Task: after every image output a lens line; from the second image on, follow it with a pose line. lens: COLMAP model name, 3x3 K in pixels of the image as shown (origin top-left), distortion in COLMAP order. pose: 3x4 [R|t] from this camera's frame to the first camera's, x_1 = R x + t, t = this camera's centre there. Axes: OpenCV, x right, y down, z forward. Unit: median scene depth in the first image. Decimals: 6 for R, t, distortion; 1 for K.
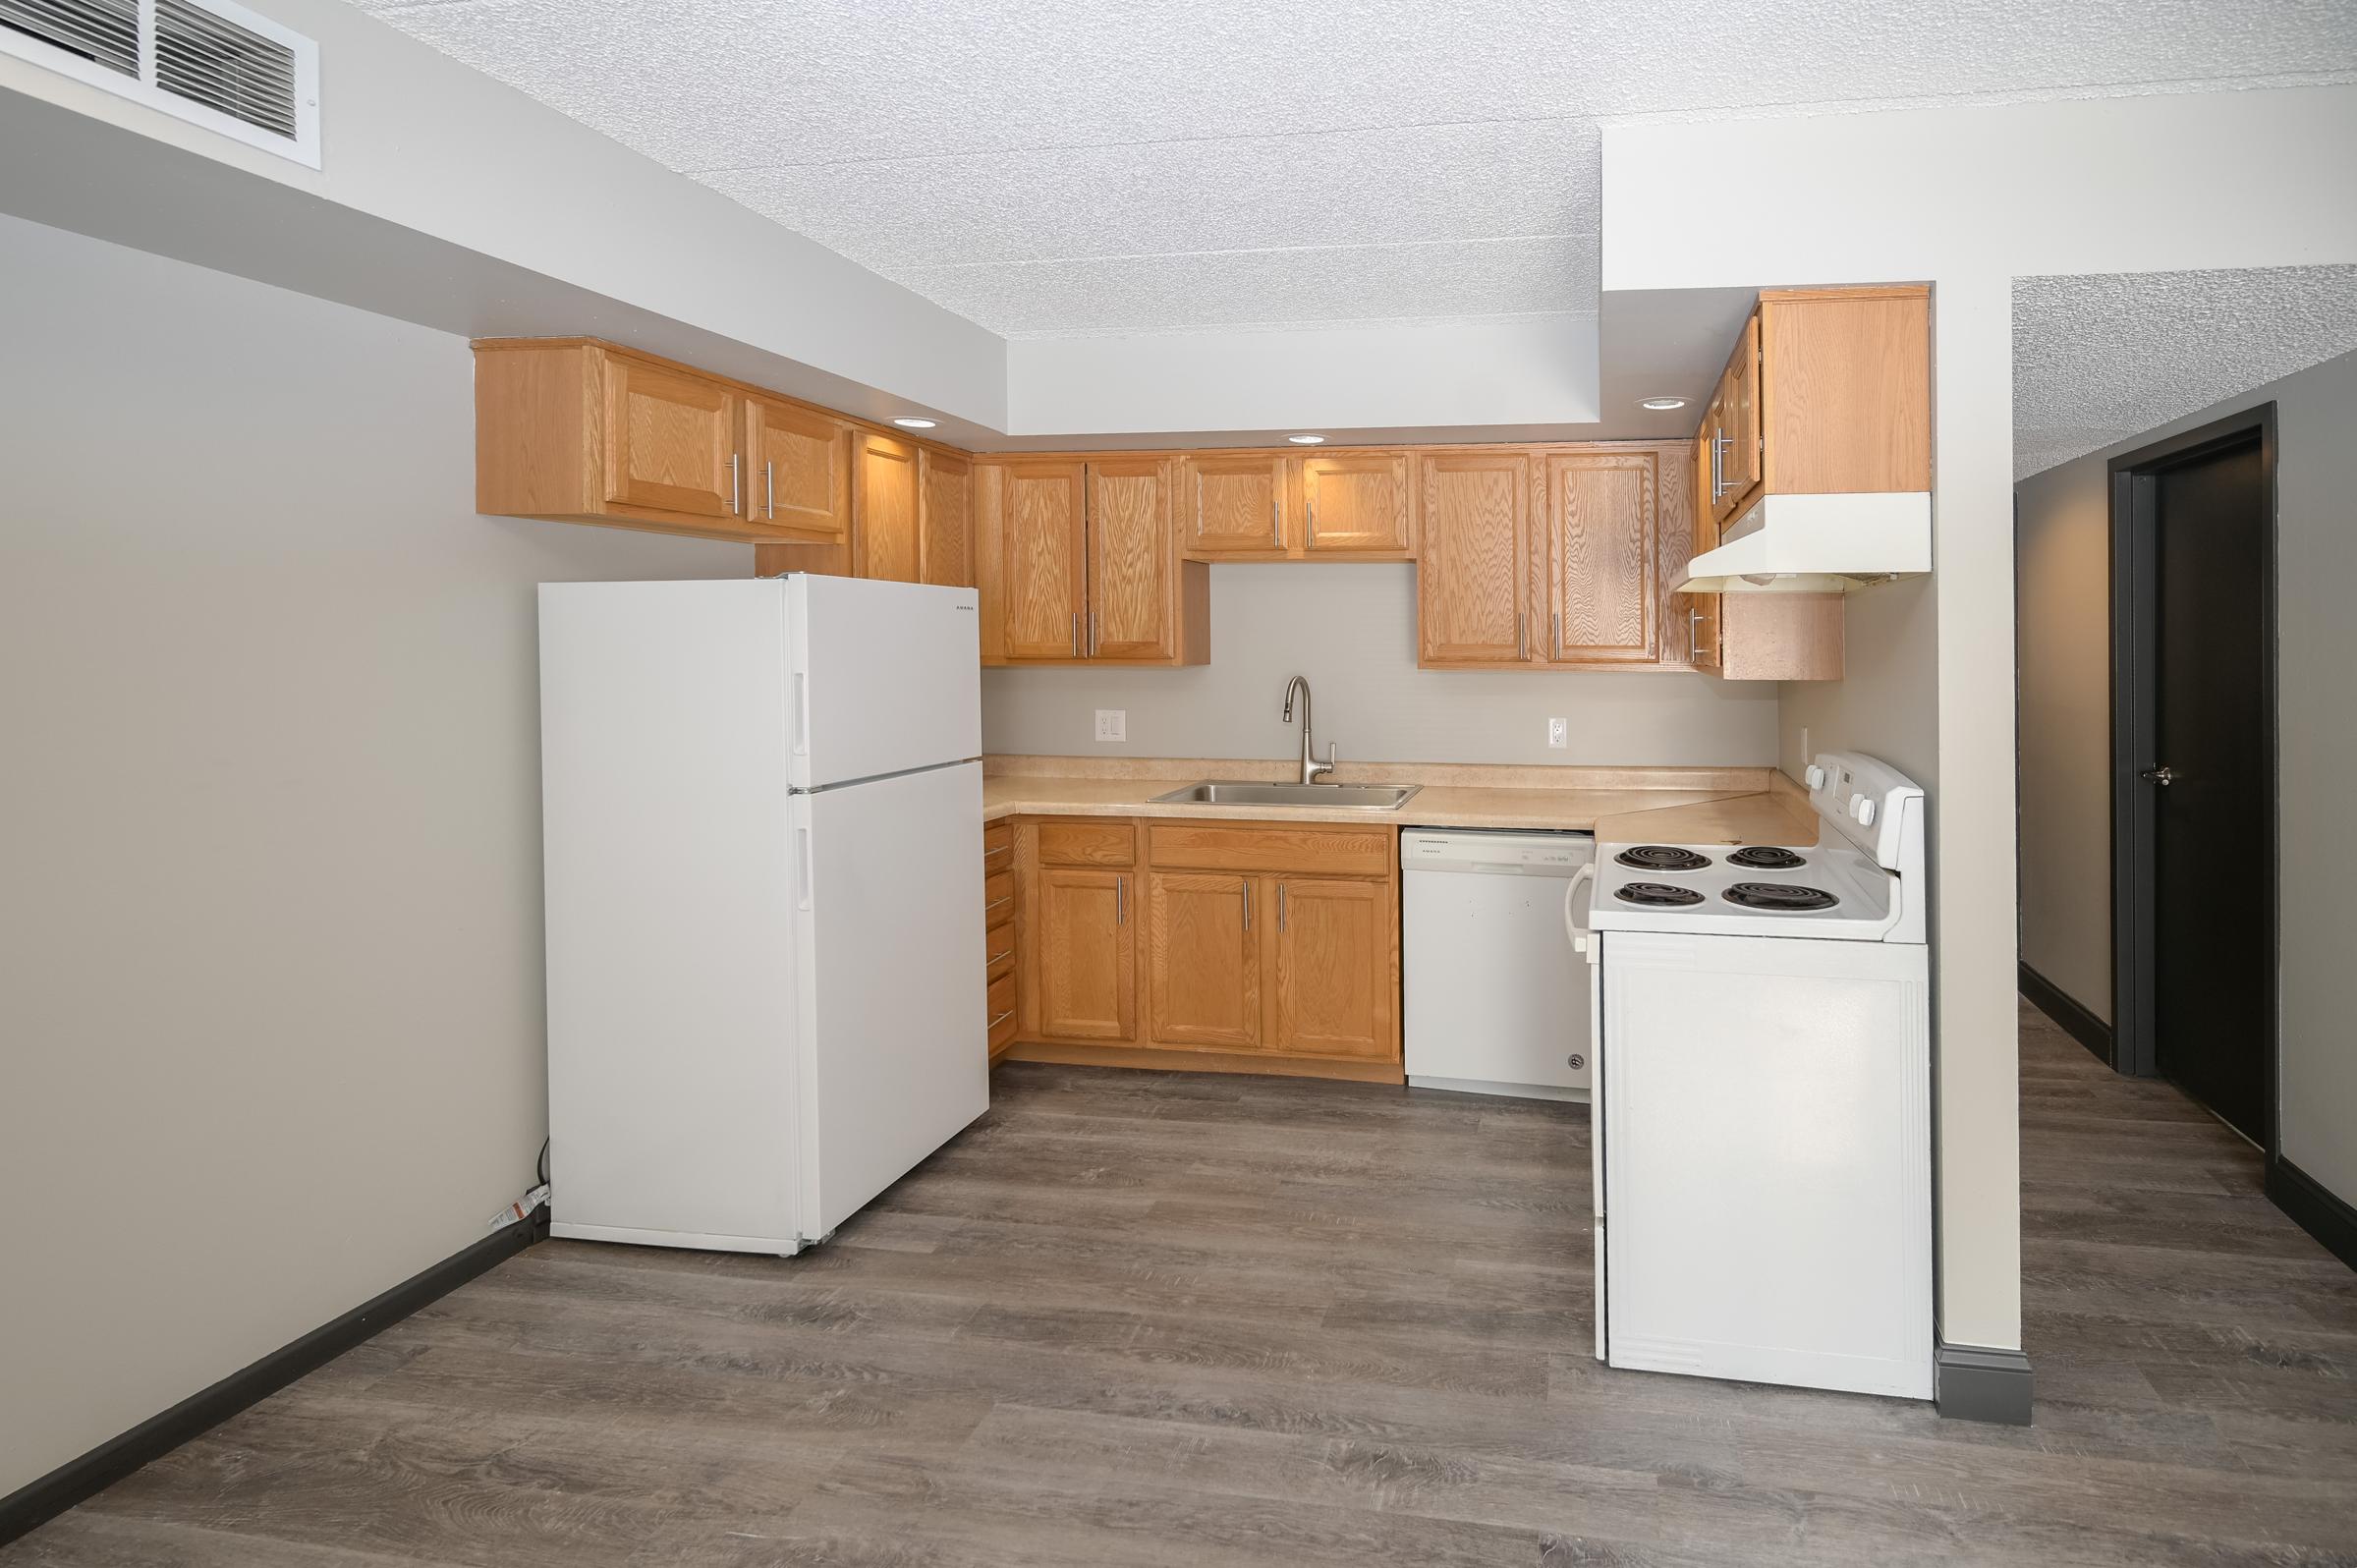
lens RADIAL K [[935.3, 0, 1181.5], [0, 935.3, 659.4], [0, 0, 1]] dist [0.002999, 0.000514]
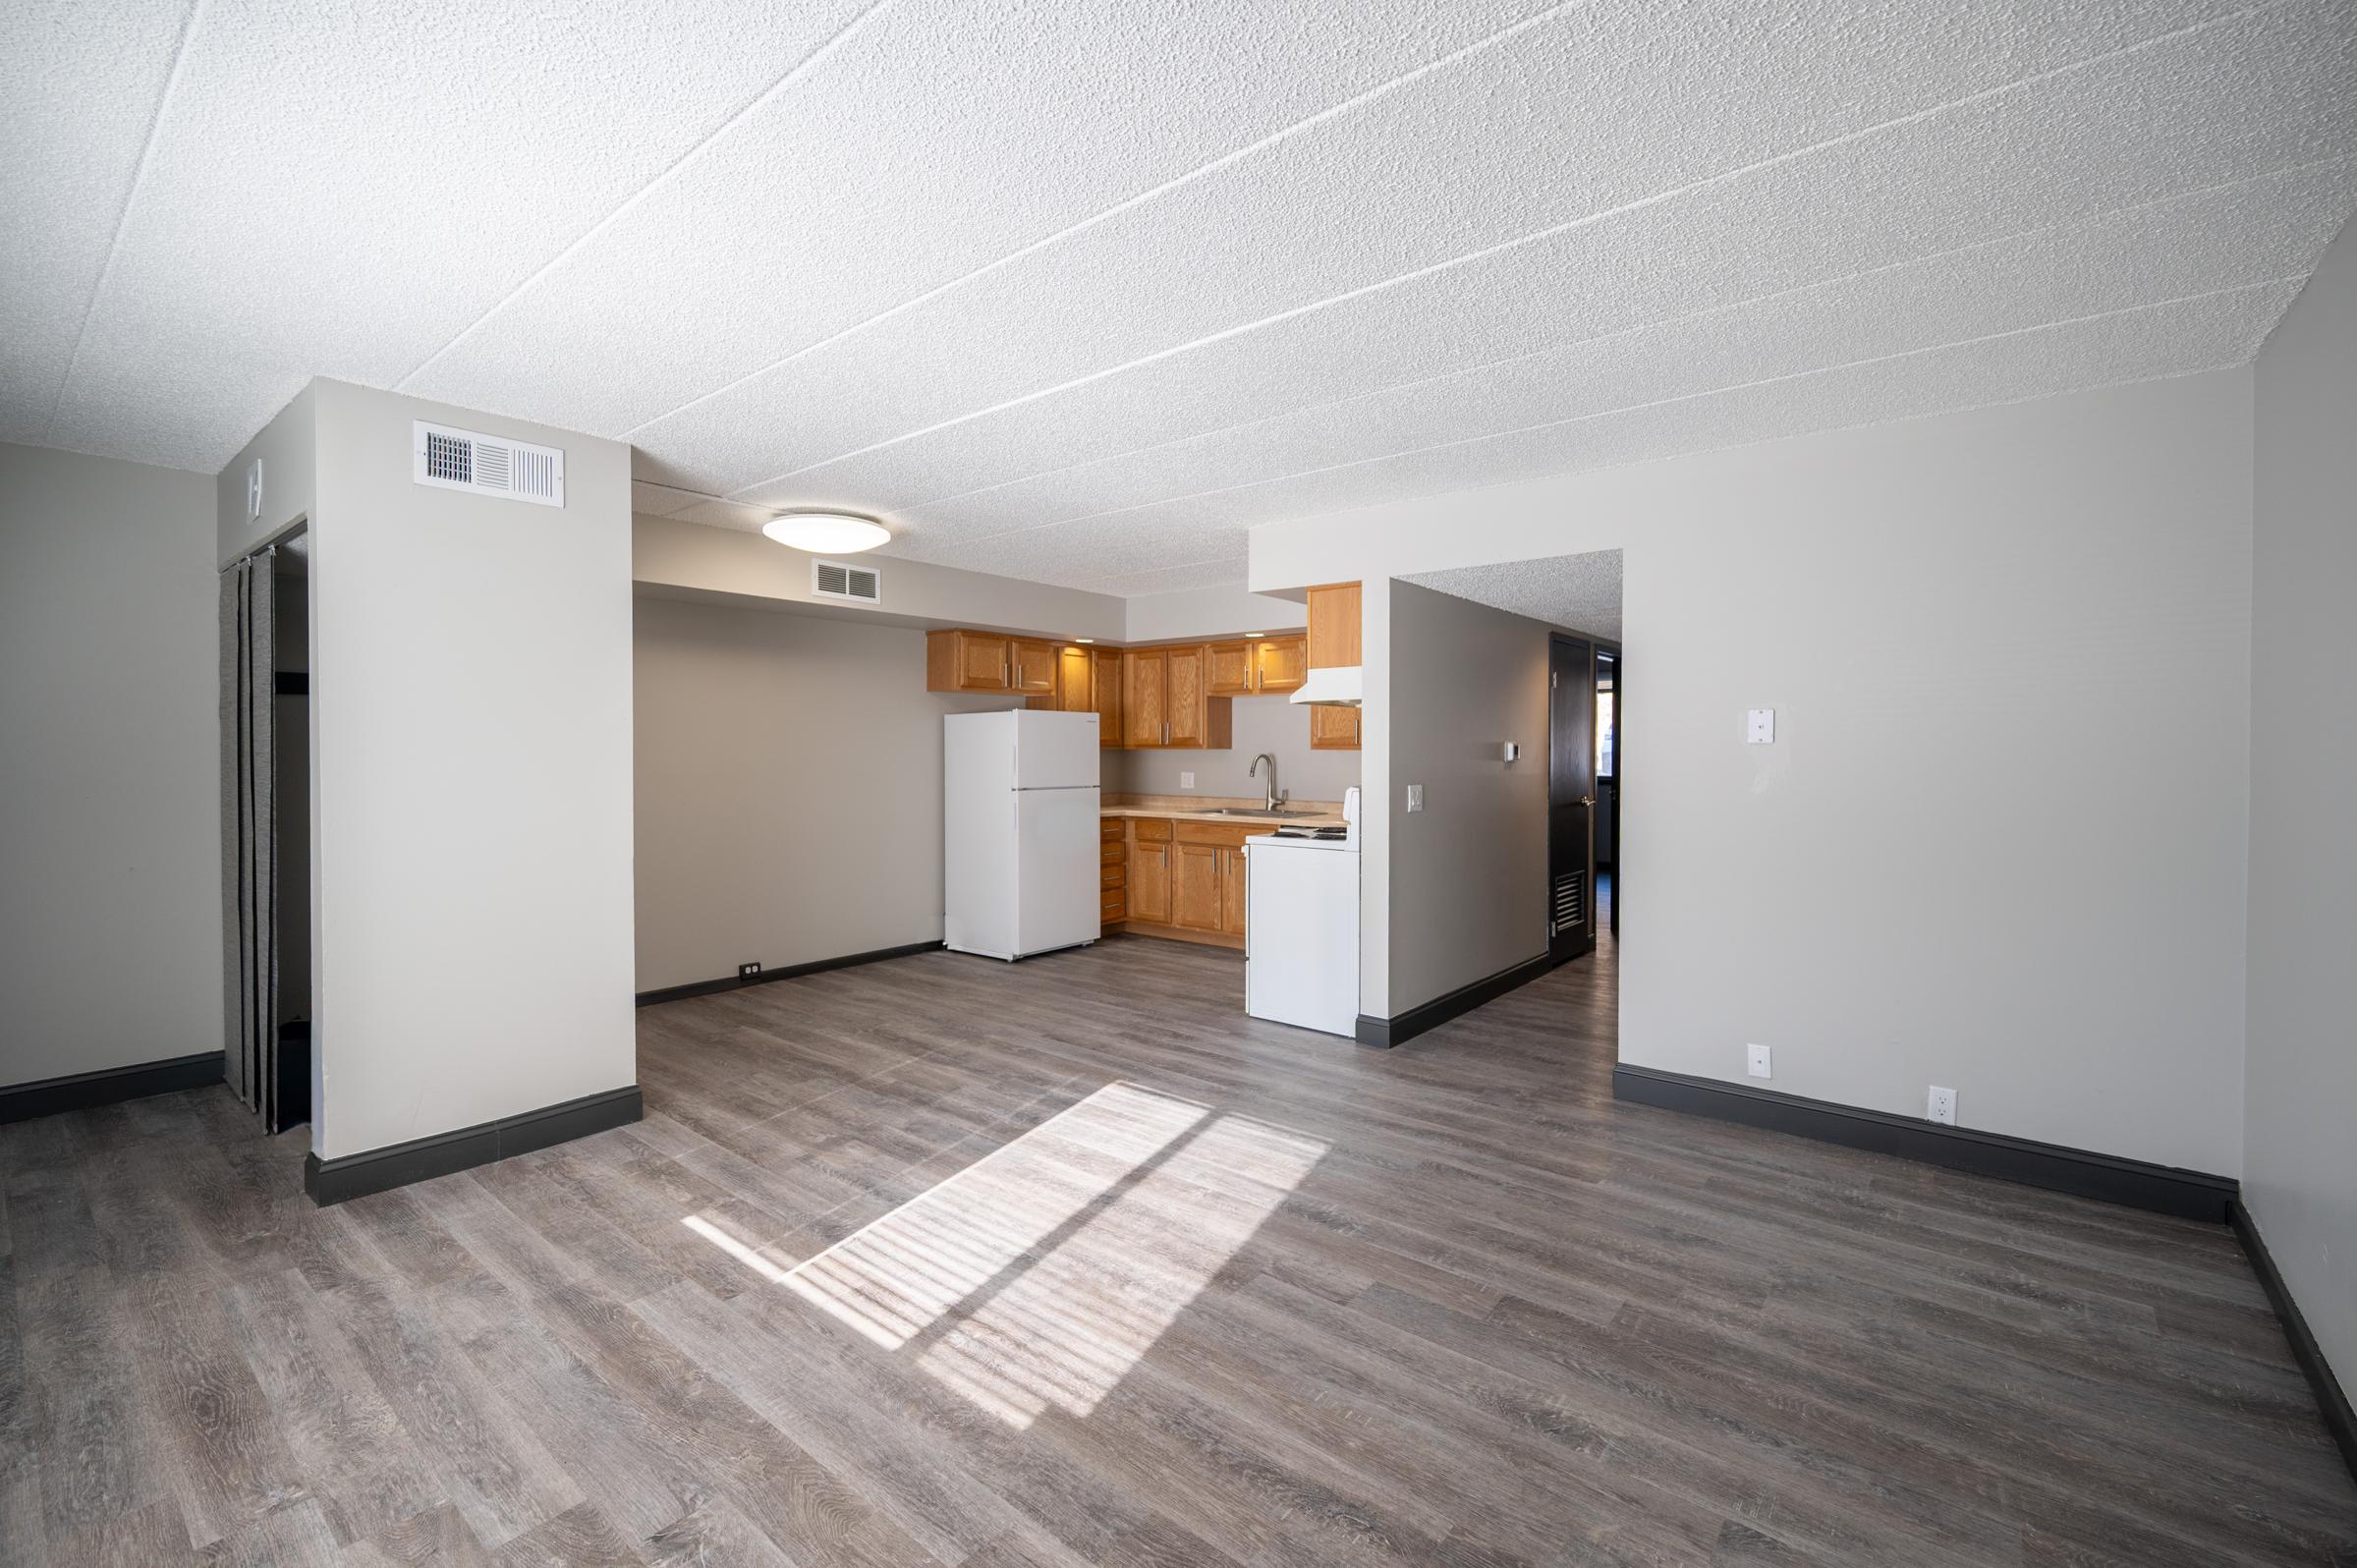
lens RADIAL K [[976.6, 0, 1178.5], [0, 976.6, 784.0], [0, 0, 1]] dist [0.001590, 0.000758]
pose [[0.870155, 0.015751, -0.492526, 1.062703], [-0.013823, 0.999876, 0.007555, 0.073137], [0.492584, 0.000234, 0.870265, -0.935011]]
